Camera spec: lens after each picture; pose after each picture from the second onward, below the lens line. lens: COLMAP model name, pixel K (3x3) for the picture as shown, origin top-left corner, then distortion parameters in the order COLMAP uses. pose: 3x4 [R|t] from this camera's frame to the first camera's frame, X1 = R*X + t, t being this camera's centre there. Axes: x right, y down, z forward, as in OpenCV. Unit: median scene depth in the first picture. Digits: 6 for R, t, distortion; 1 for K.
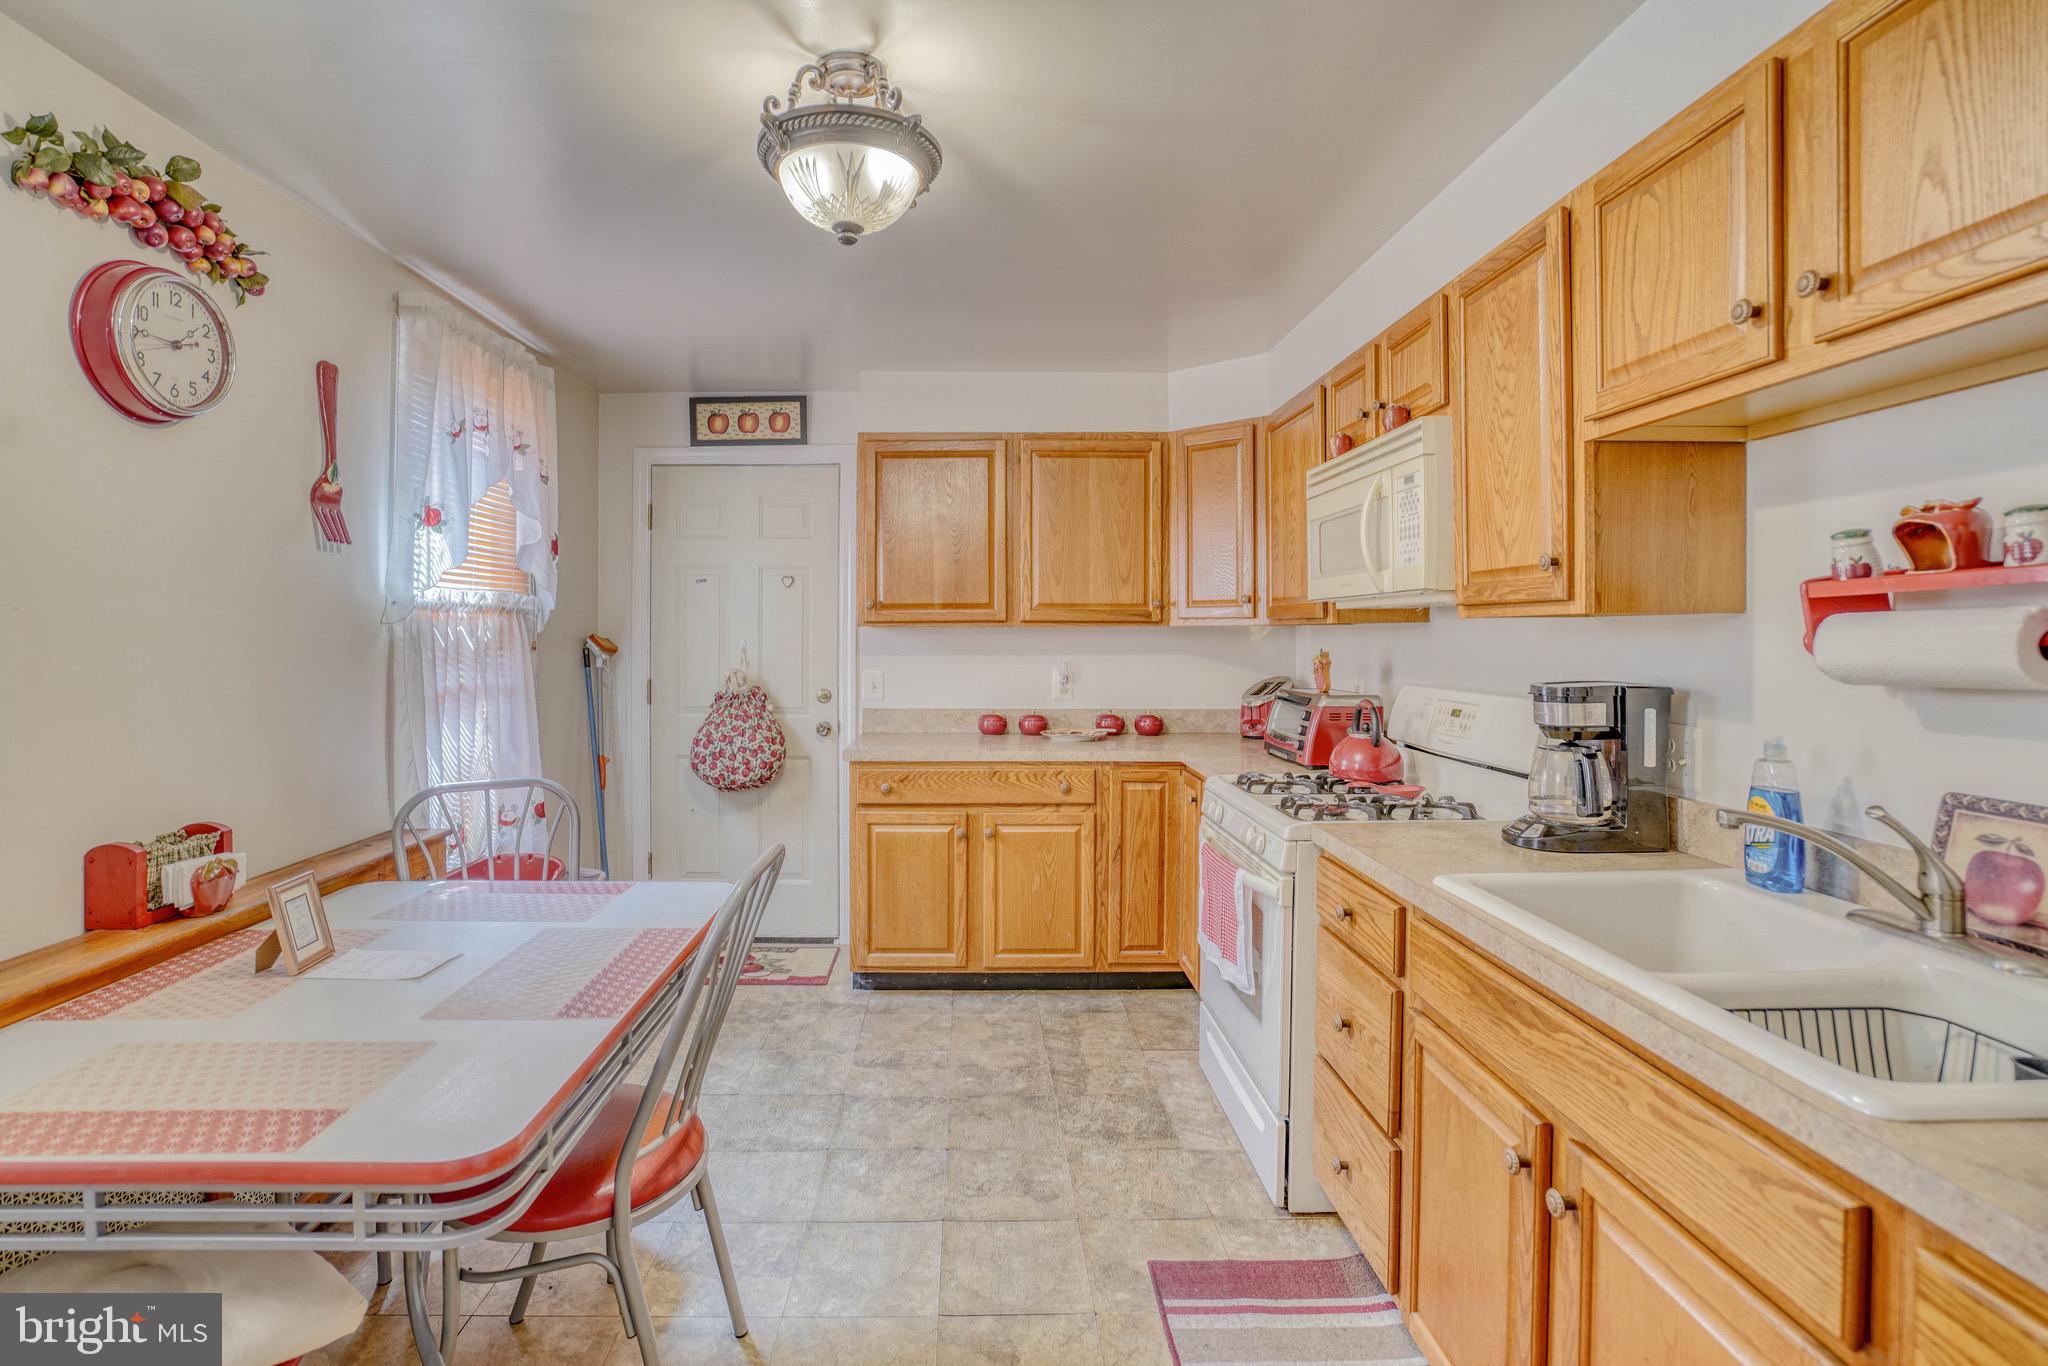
lens RADIAL K [[954.9, 0, 1013.6], [0, 954.9, 648.8], [0, 0, 1]] dist [-0.047321, 0.025472]
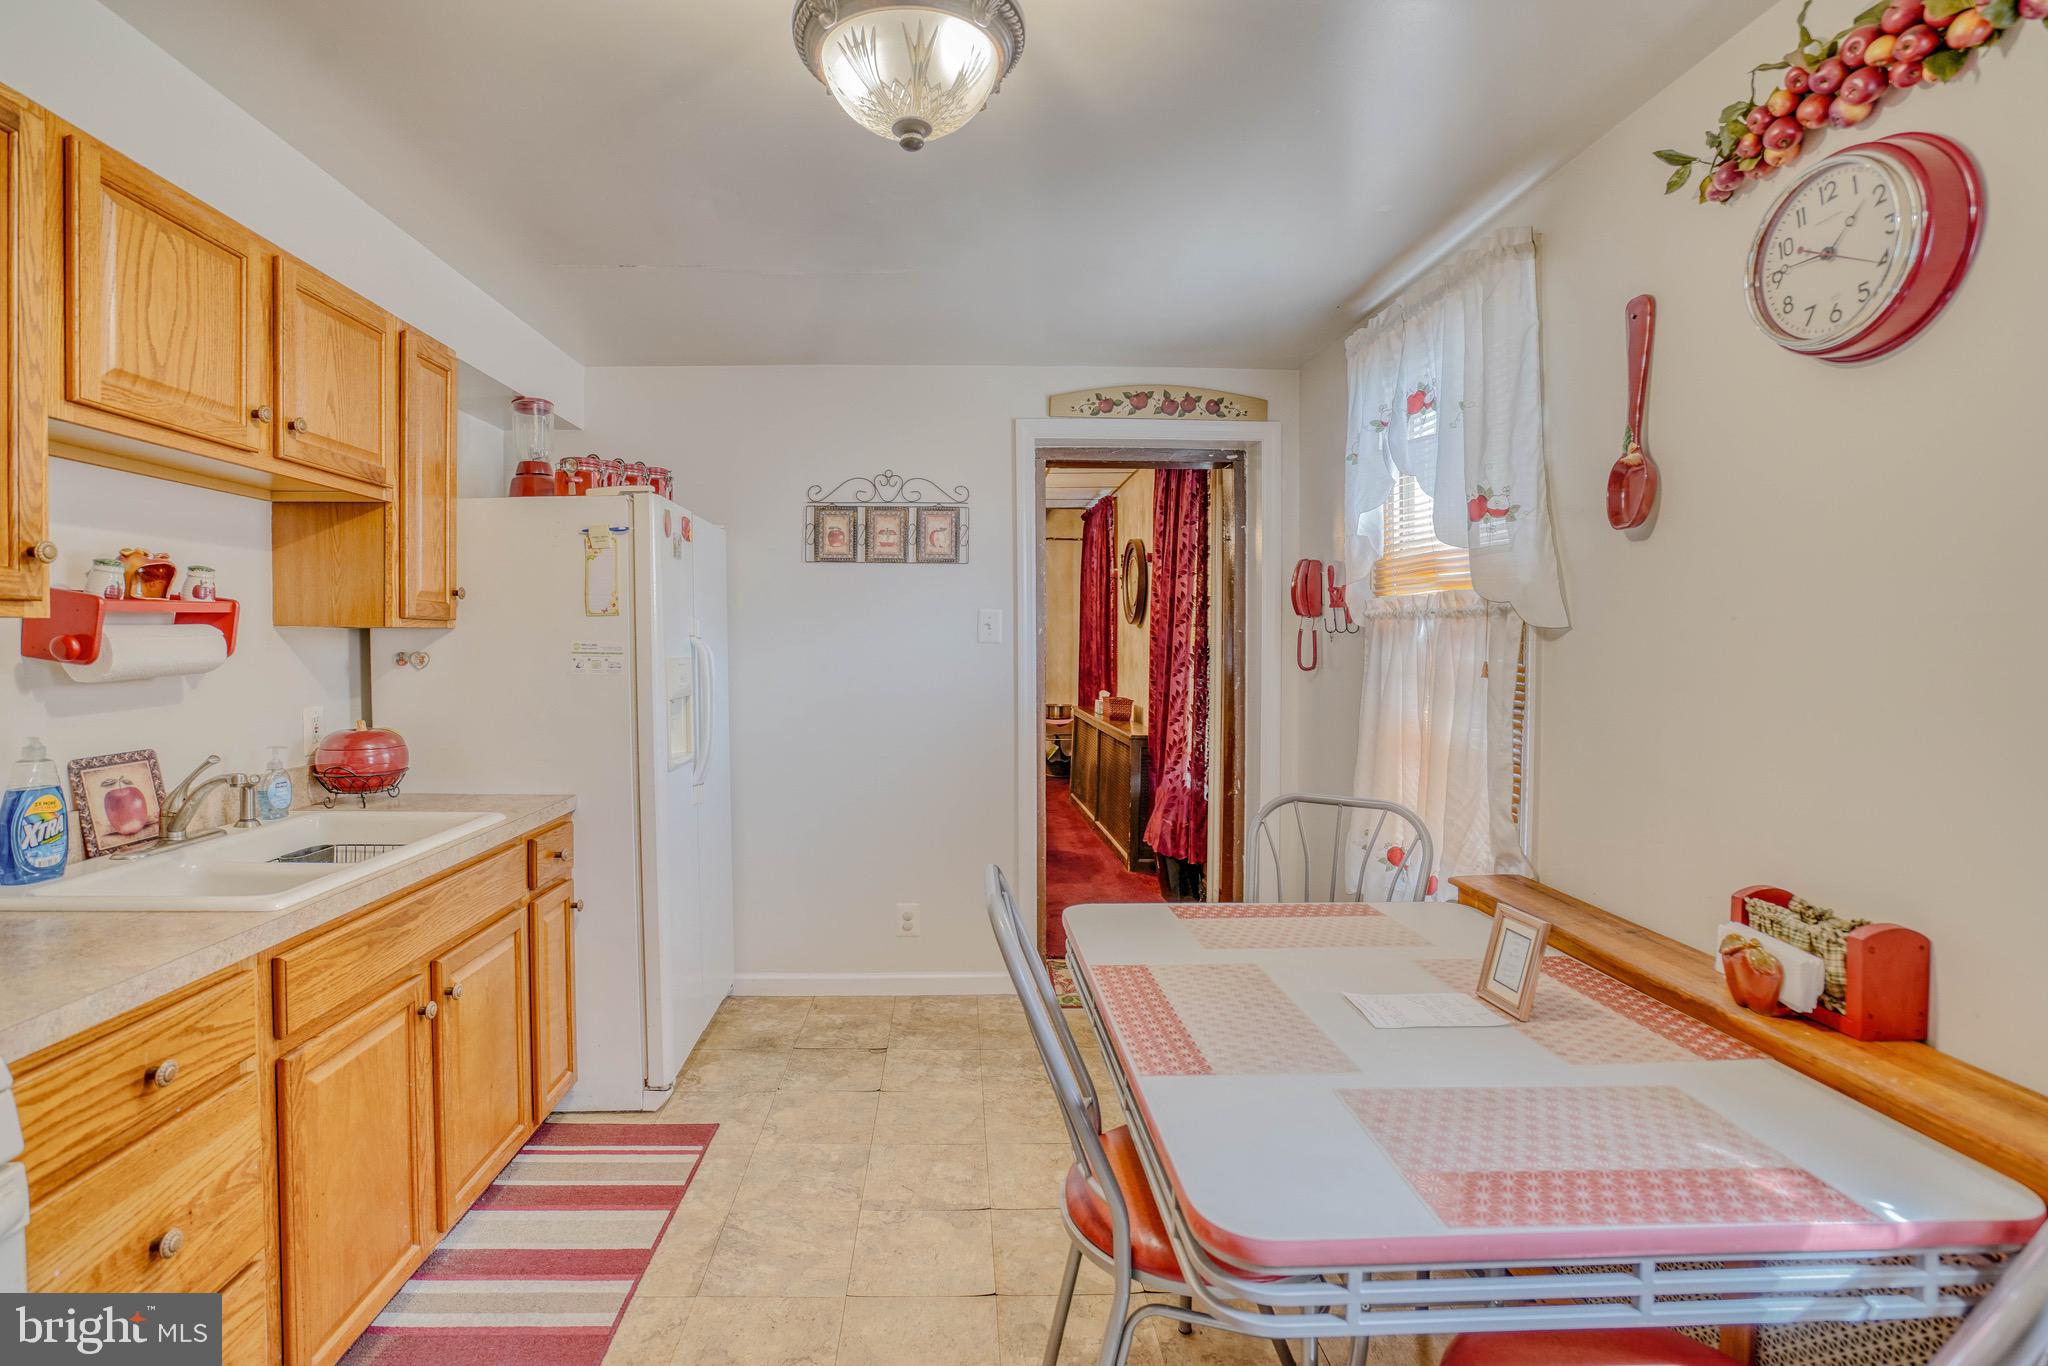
lens RADIAL K [[964.1, 0, 1013.5], [0, 964.1, 667.1], [0, 0, 1]] dist [-0.049906, 0.025649]
pose [[-0.999992, -0.002018, -0.003516, -0.209139], [-0.002168, 0.999067, 0.043133, -0.024737], [0.003426, 0.043140, -0.999063, 1.462210]]
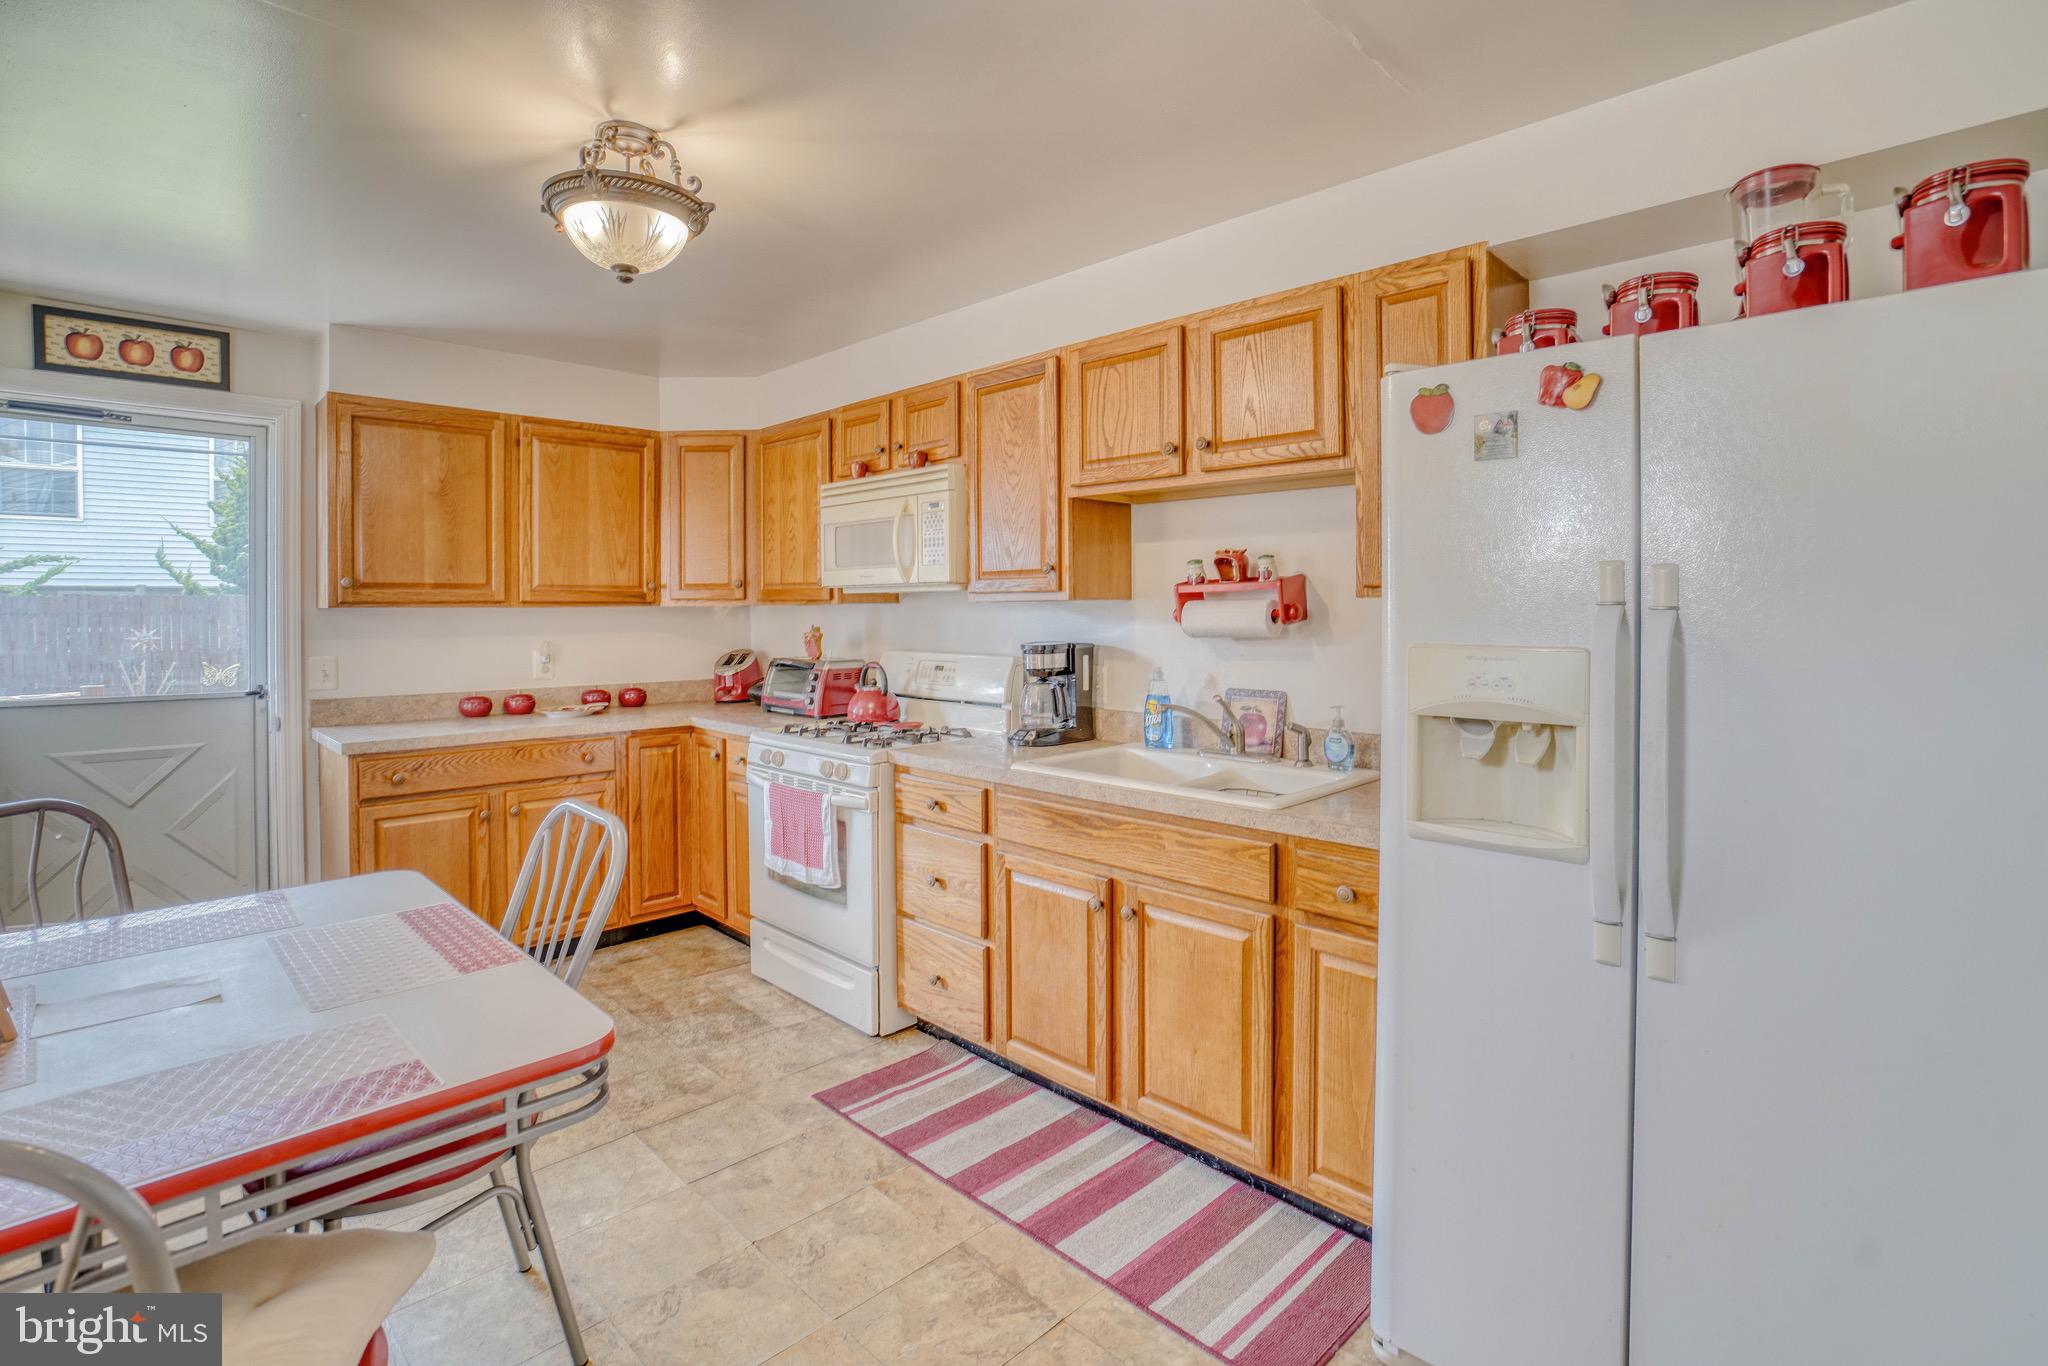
lens RADIAL K [[958.5, 0, 991.7], [0, 958.5, 621.7], [0, 0, 1]] dist [-0.000993, 0.000407]
pose [[0.742232, -0.010753, 0.670056, -0.510875], [0.014680, 0.999892, -0.000215, 0.000094], [-0.669982, 0.009996, 0.742310, -0.145625]]
